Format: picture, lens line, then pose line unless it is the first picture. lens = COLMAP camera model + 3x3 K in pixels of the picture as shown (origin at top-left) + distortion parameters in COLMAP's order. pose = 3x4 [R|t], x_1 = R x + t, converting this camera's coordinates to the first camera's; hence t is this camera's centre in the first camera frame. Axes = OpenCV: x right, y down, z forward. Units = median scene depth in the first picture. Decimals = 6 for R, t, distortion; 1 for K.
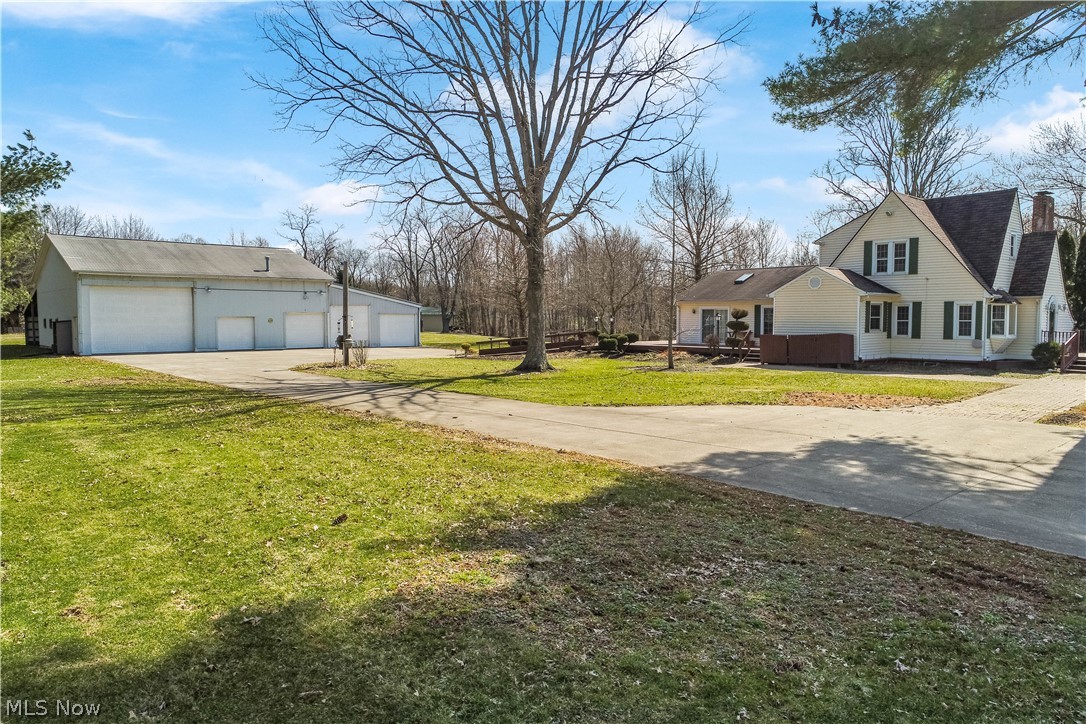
lens RADIAL K [[727.7, 0, 541.5], [0, 727.7, 361.3], [0, 0, 1]] dist [-0.005694, 0.005487]
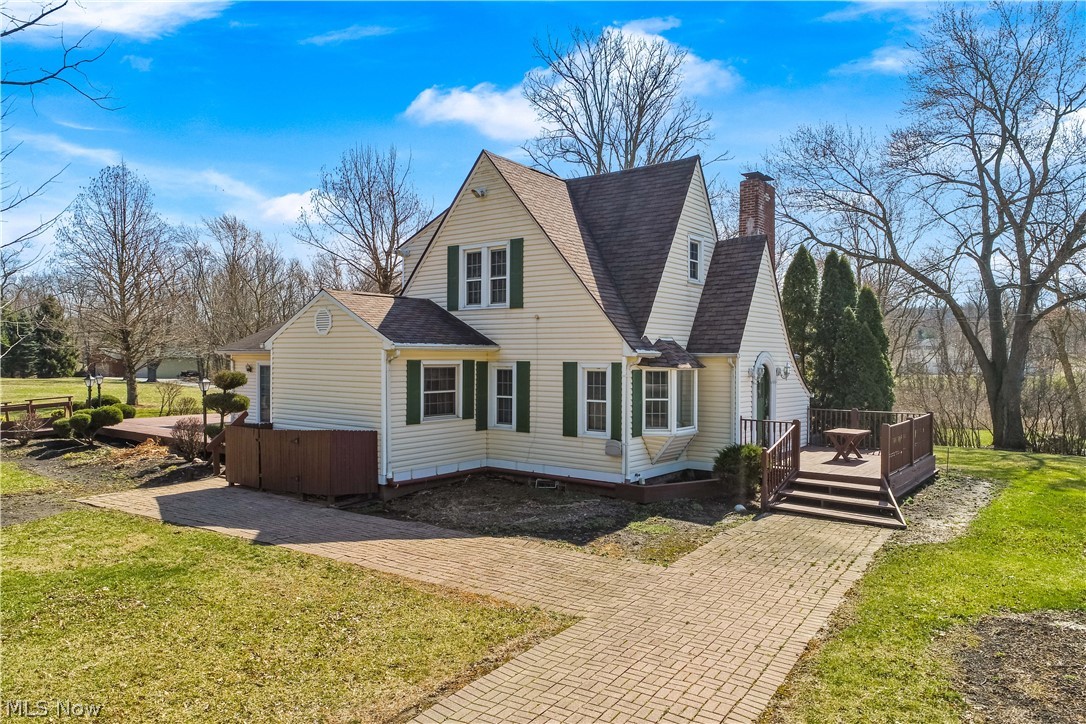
lens RADIAL K [[727.7, 0, 543.3], [0, 727.7, 359.4], [0, 0, 1]] dist [-0.005694, 0.005487]
pose [[0.980680, 0.004897, 0.195559, 0.424009], [0.006114, 0.998431, -0.055663, -0.053663], [-0.195525, 0.055784, 0.979111, 0.484221]]
